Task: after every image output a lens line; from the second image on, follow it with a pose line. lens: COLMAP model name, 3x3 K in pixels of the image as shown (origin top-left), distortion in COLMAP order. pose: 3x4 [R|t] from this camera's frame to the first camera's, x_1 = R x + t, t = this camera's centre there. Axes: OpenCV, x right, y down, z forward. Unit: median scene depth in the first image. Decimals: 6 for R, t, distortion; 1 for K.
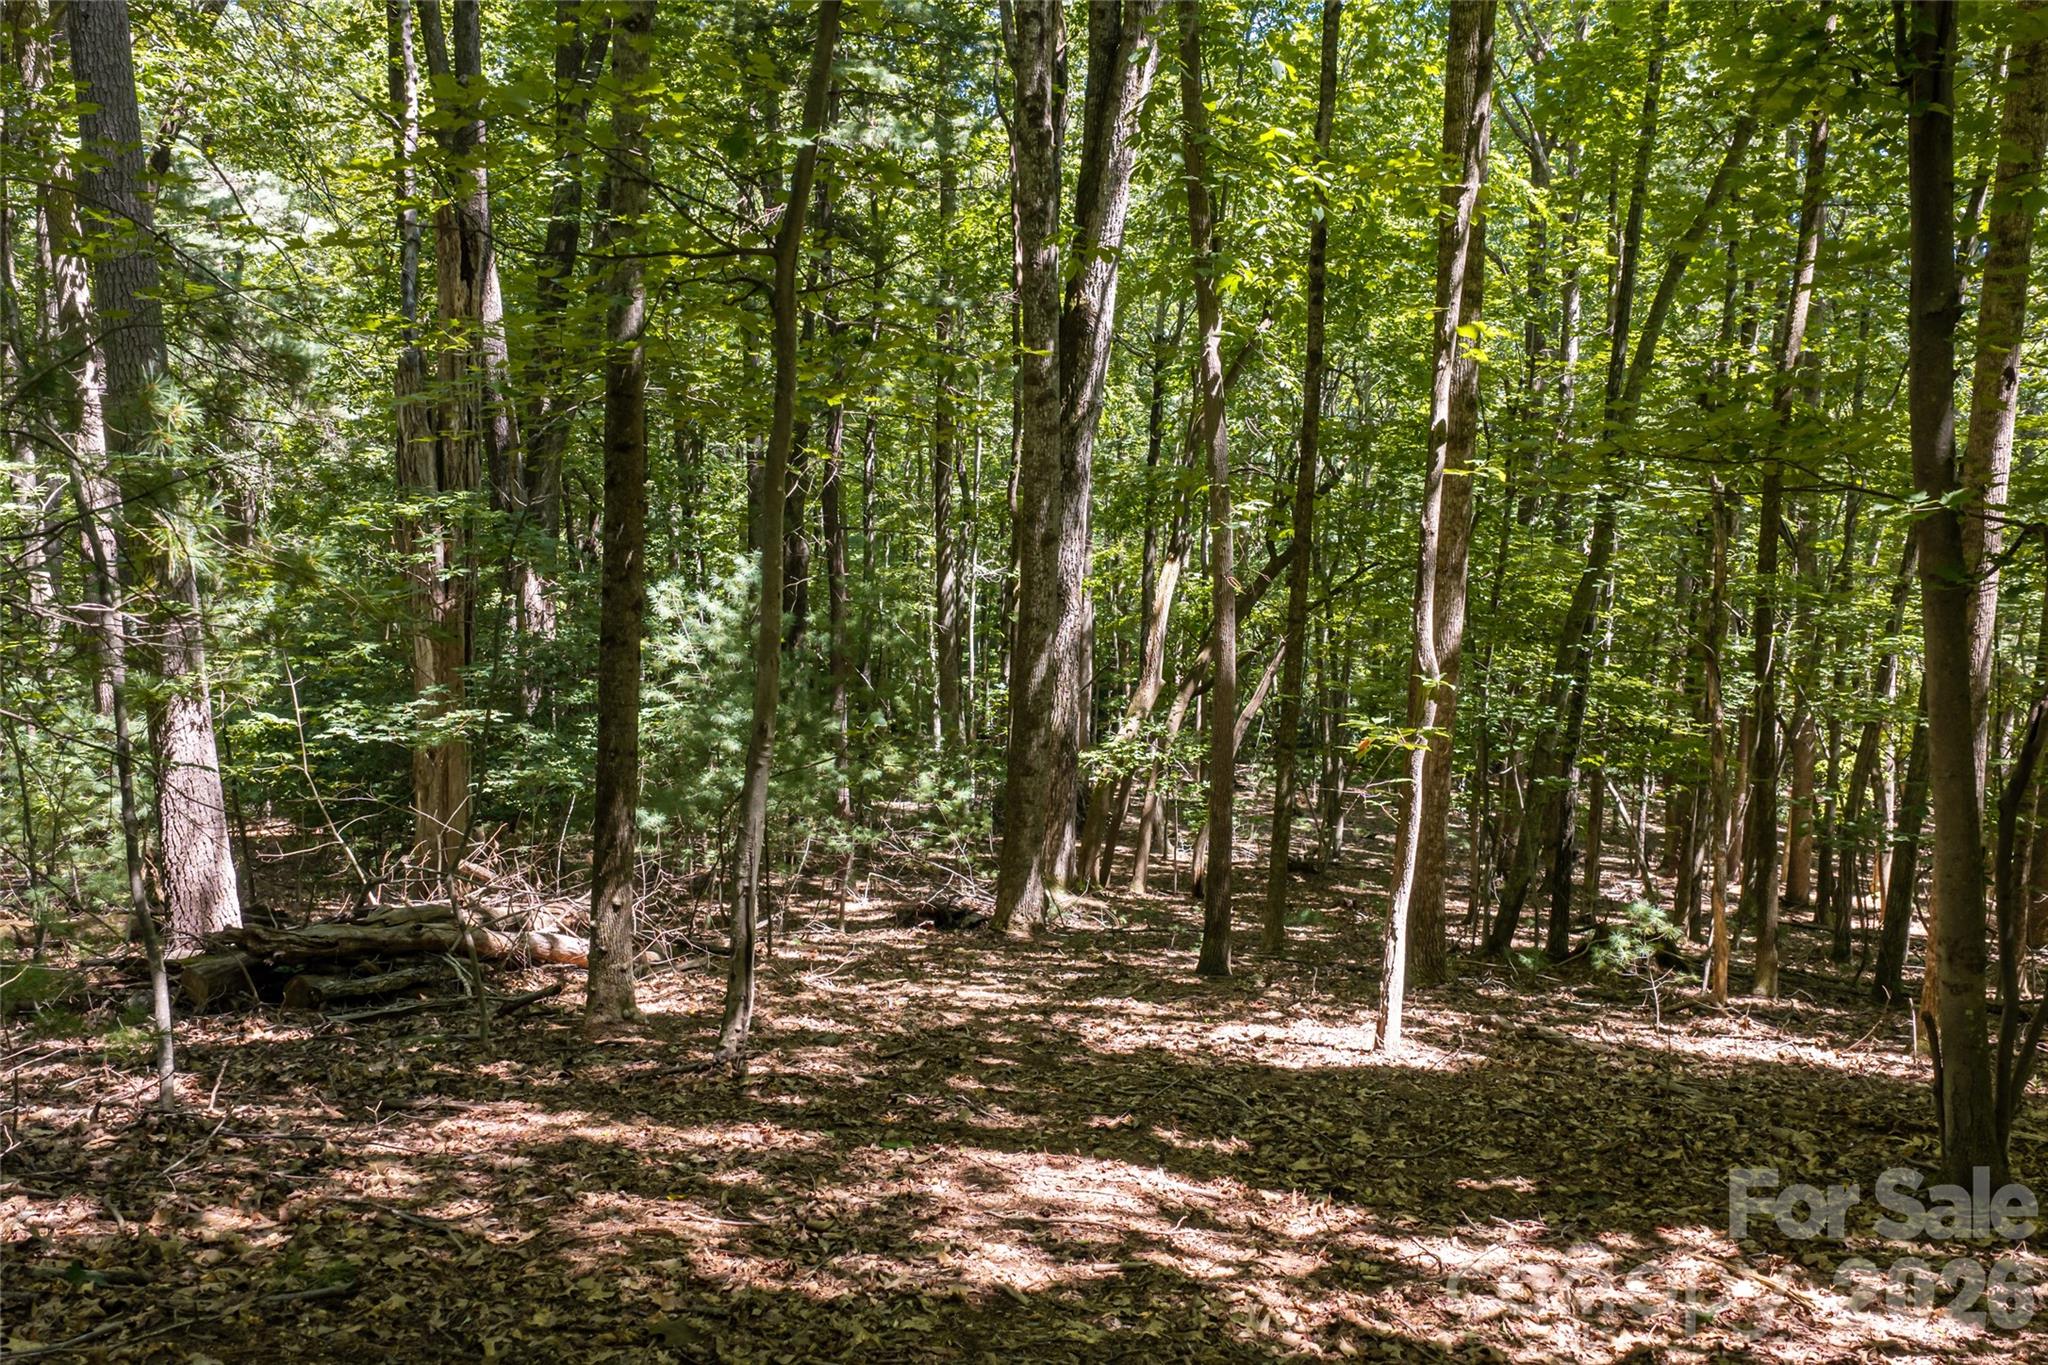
lens RADIAL K [[1691.1, 0, 1024.0], [0, 1691.1, 682.5], [0, 0, 1]] dist [0.018611, -0.069920]
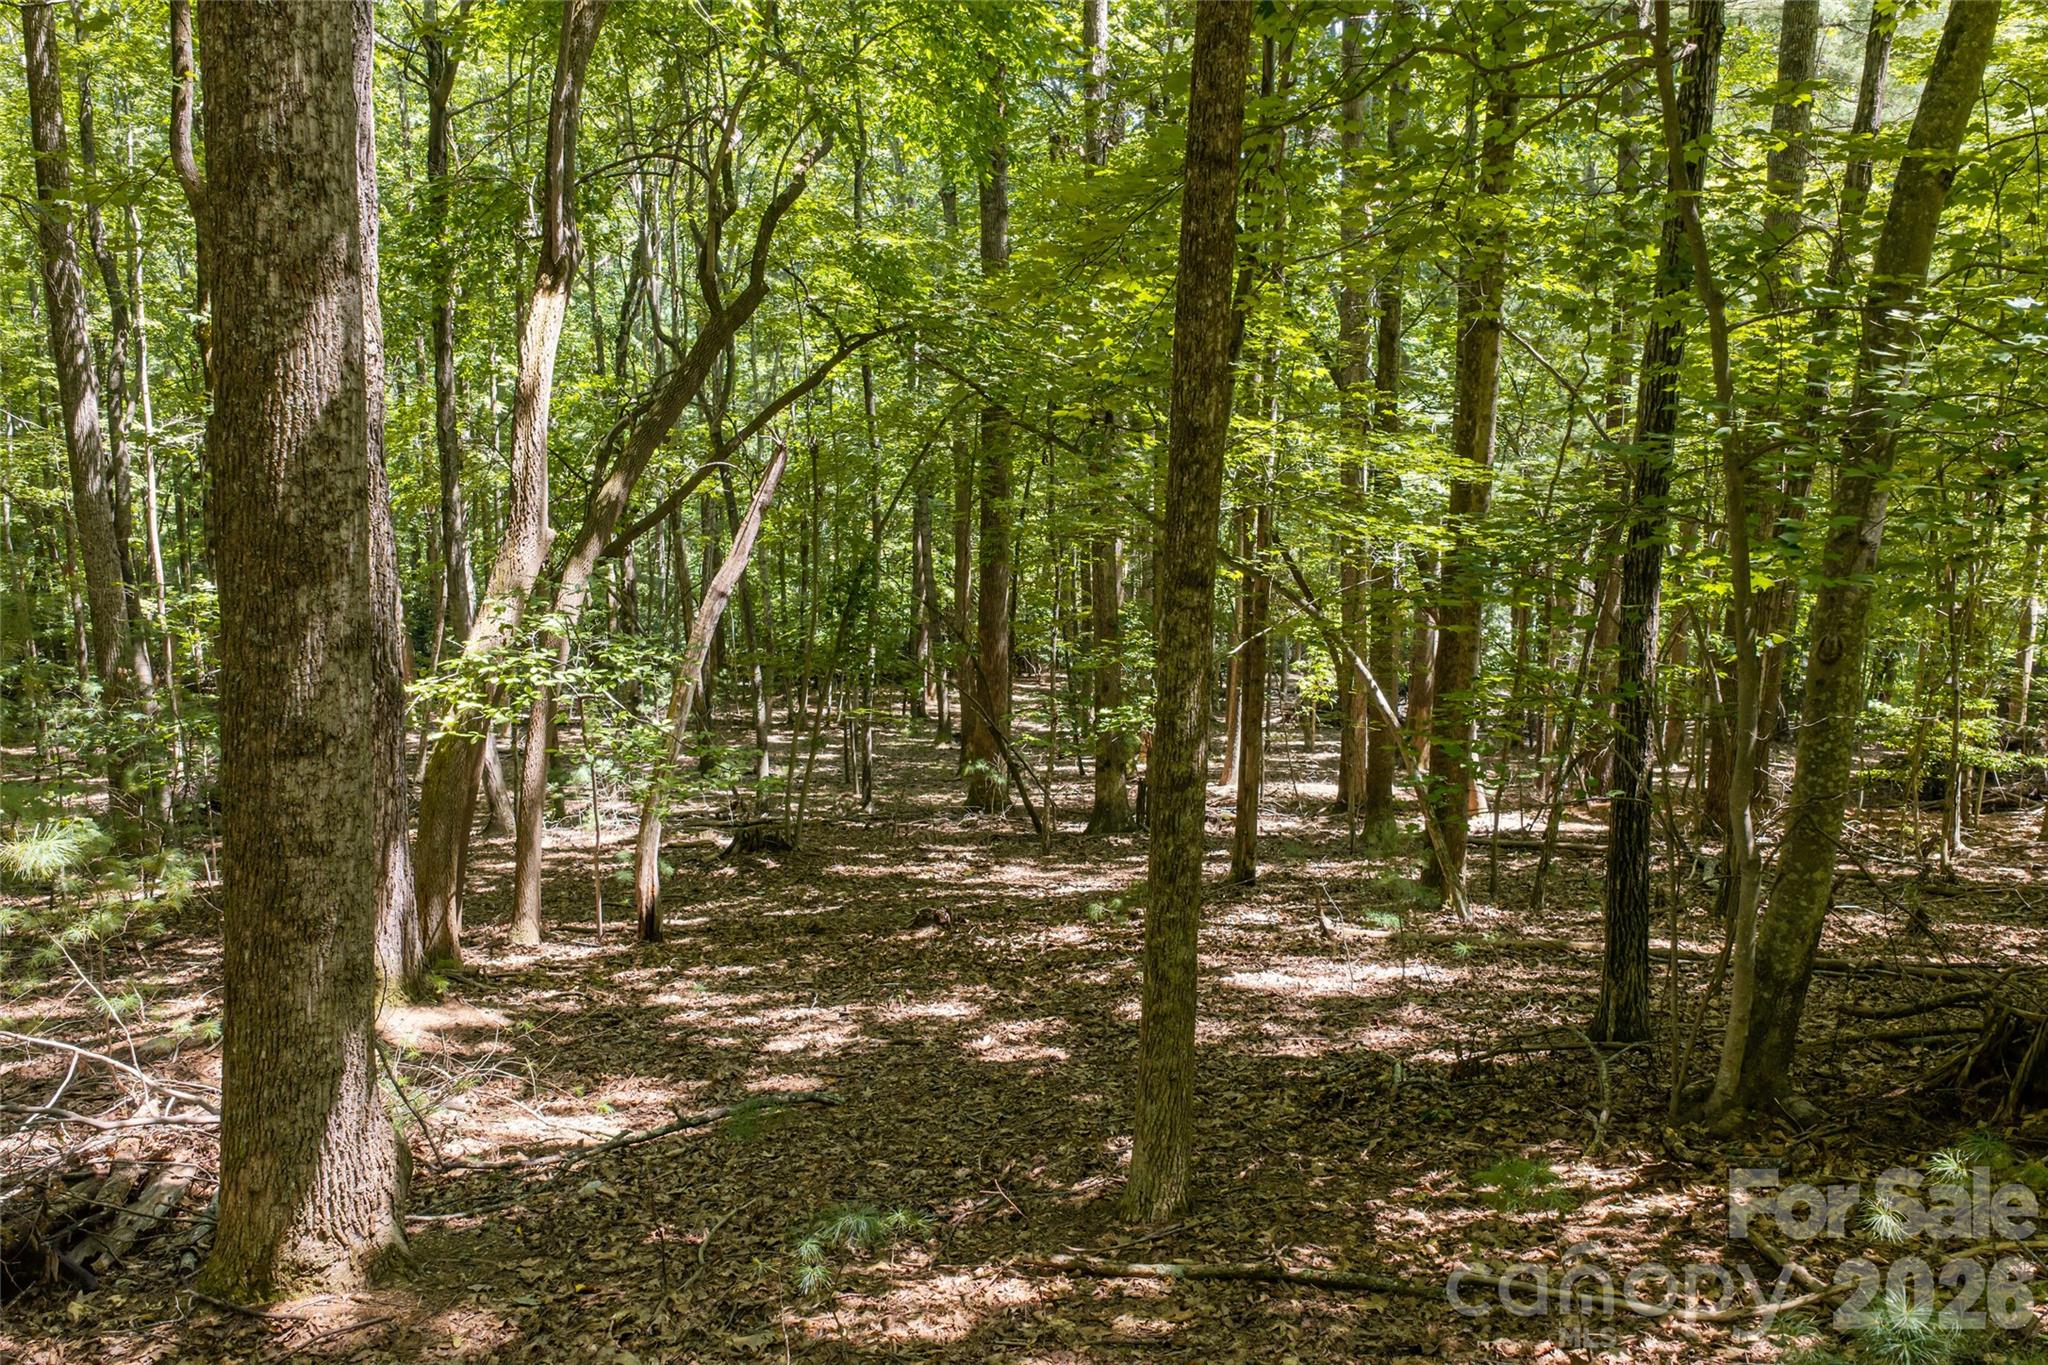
lens RADIAL K [[1683.7, 0, 1024.0], [0, 1683.7, 682.5], [0, 0, 1]] dist [0.033502, -0.043088]
pose [[0.906156, -0.086988, 0.413901, -0.007956], [0.068582, 0.995890, 0.059154, 0.063723], [-0.417346, -0.025217, 0.908398, 1.262501]]
